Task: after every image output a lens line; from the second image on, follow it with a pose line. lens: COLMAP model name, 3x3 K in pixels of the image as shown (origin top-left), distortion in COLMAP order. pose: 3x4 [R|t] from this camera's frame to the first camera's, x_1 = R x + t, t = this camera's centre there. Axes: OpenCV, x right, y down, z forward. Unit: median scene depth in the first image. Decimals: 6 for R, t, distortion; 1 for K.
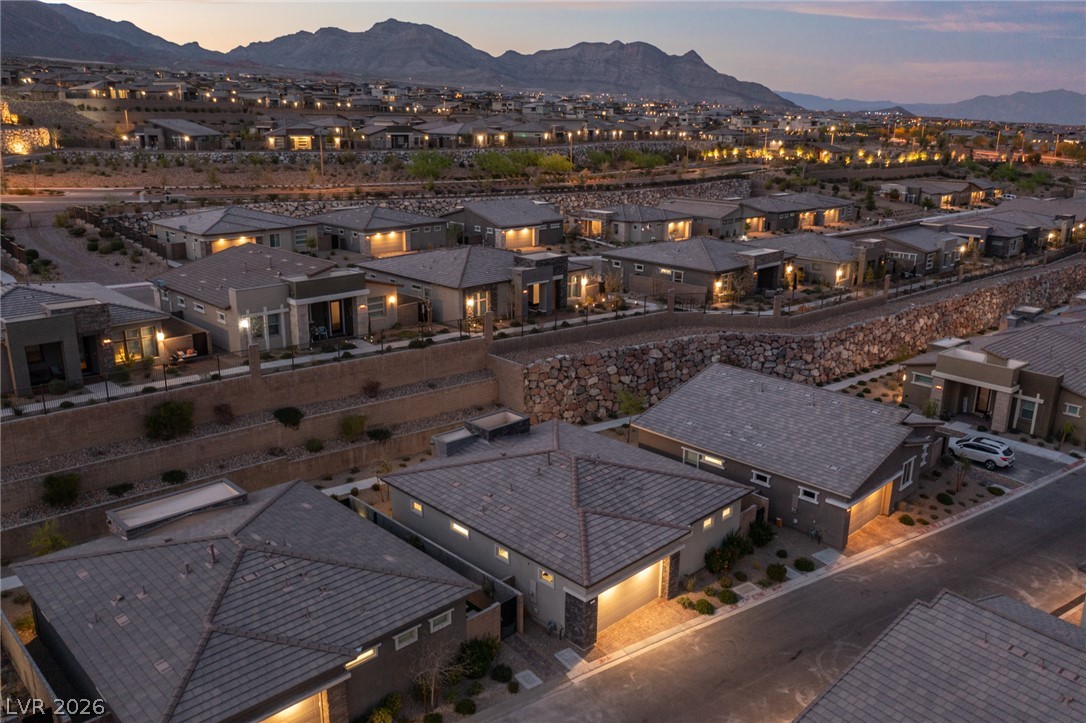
lens RADIAL K [[847.7, 0, 544.5], [0, 847.7, 361.4], [0, 0, 1]] dist [-0.015171, 0.004815]
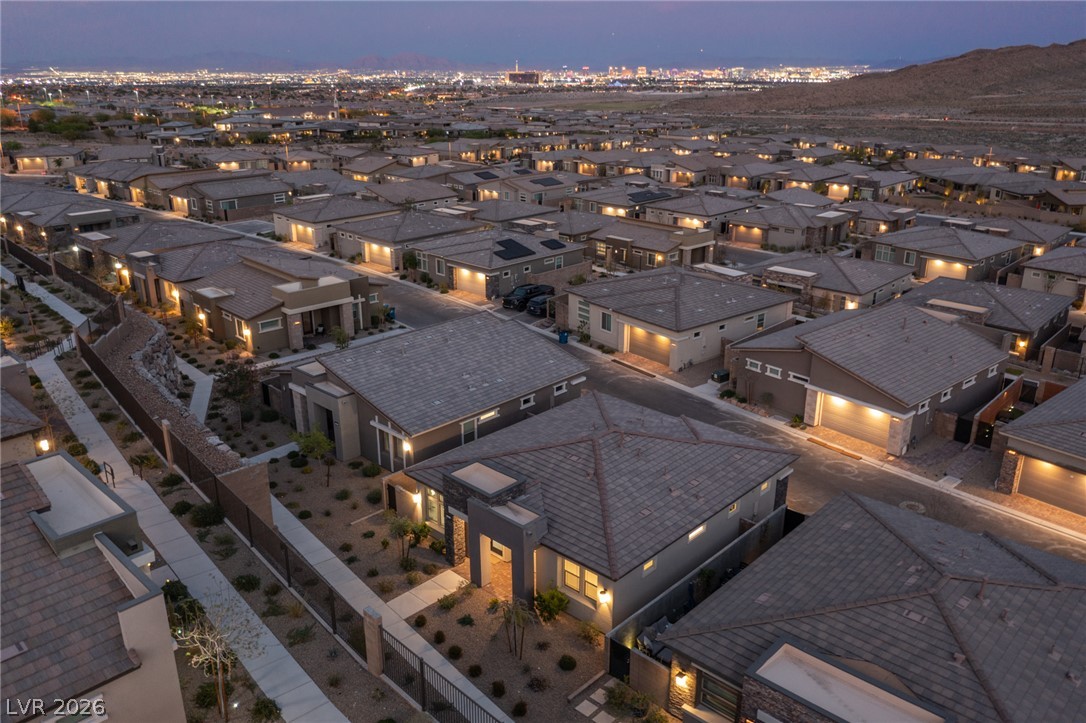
lens RADIAL K [[847.7, 0, 548.8], [0, 847.7, 366.9], [0, 0, 1]] dist [-0.015171, 0.004815]
pose [[-0.041096, -0.350657, 0.935602, -0.703881], [0.276357, 0.895873, 0.347906, -0.256481], [-0.960176, 0.272858, 0.060090, 0.837793]]
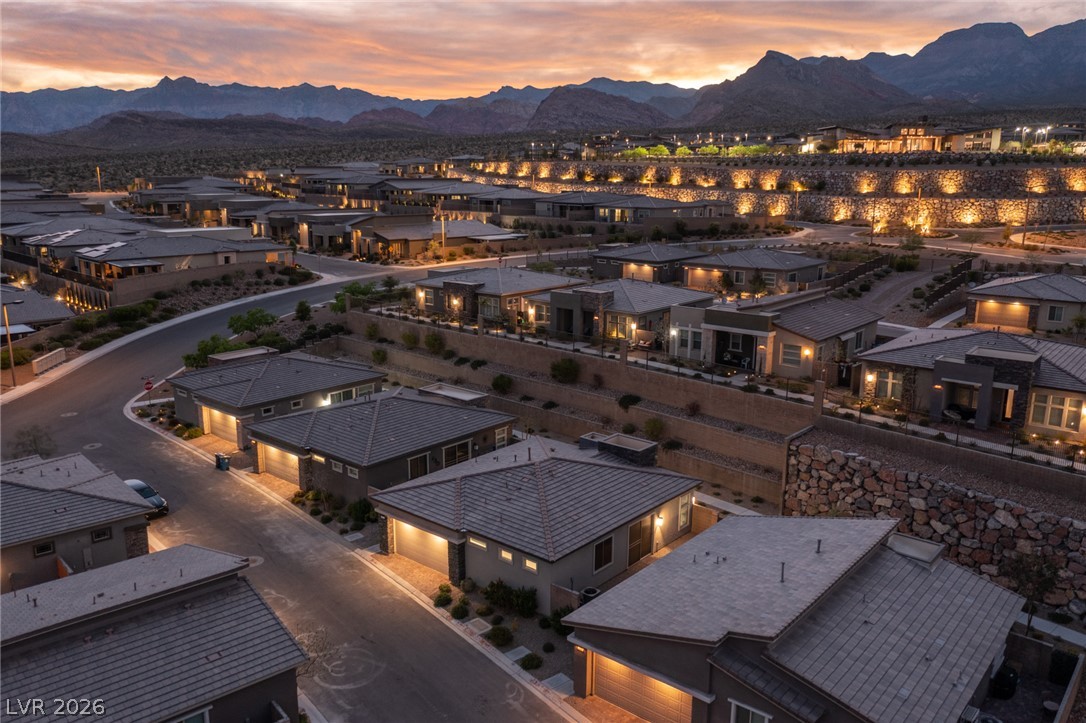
lens RADIAL K [[847.7, 0, 543.2], [0, 847.7, 360.6], [0, 0, 1]] dist [-0.015171, 0.004815]
pose [[0.093378, 0.206489, -0.973983, 0.999658], [-0.281474, 0.943825, 0.173110, -0.193550], [0.955015, 0.257986, 0.146254, 0.723221]]
